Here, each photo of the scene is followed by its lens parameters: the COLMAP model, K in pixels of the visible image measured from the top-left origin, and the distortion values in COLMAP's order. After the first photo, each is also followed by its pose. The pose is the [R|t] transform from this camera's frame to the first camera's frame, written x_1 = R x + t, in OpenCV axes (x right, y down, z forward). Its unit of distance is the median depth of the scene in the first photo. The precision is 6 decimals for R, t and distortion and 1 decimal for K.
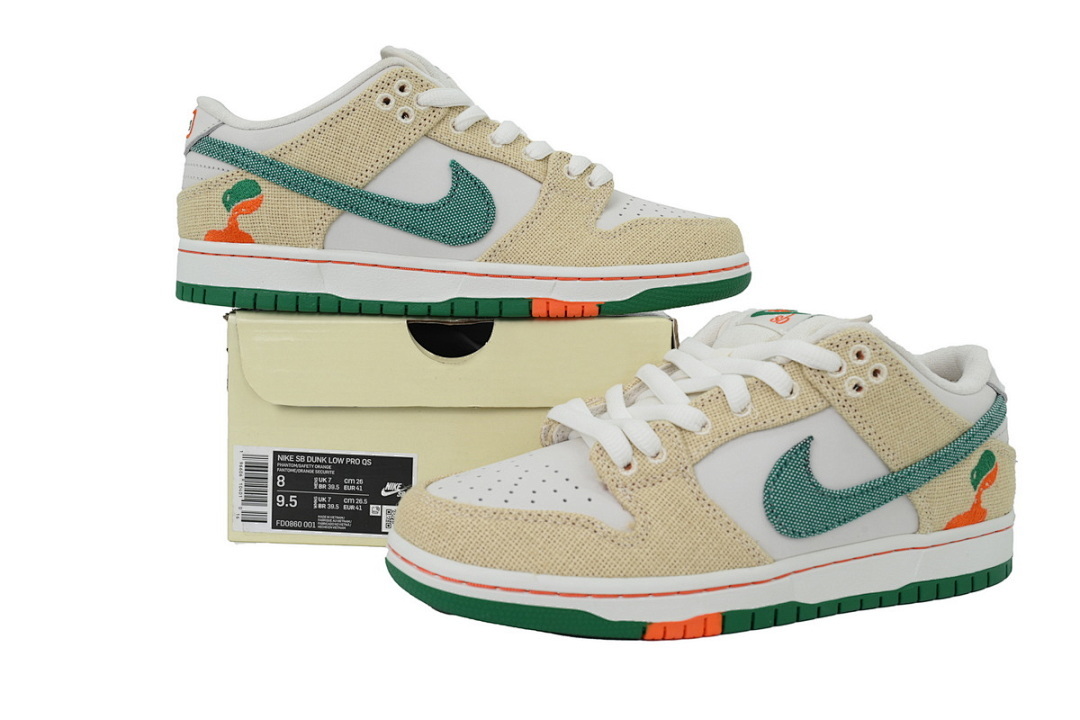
lens RADIAL K [[1054.4, 0, 540.0], [0, 1054.4, 360.0], [0, 0, 1]] dist [-0.005932, 0.007301]
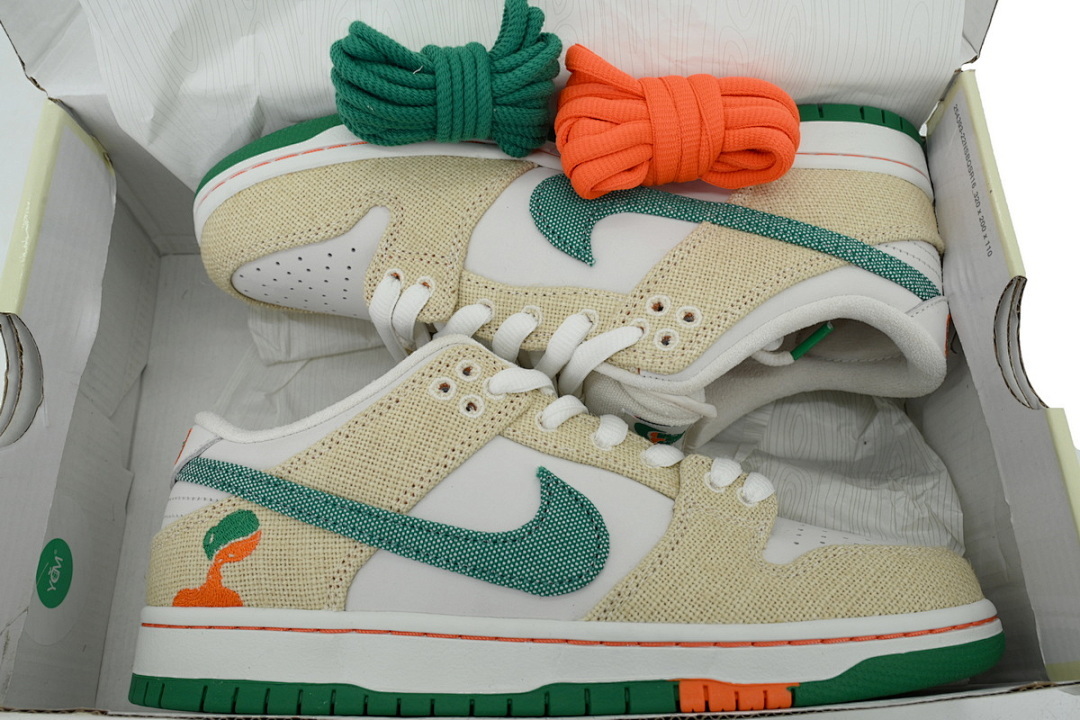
lens RADIAL K [[920.6, 0, 540.0], [0, 920.6, 360.0], [0, 0, 1]] dist [0.006307, 0.002707]
pose [[0.996635, -0.054685, -0.061058, -0.044655], [0.025764, 0.916157, -0.399992, -0.017586], [0.077812, 0.397073, 0.914483, 0.442149]]
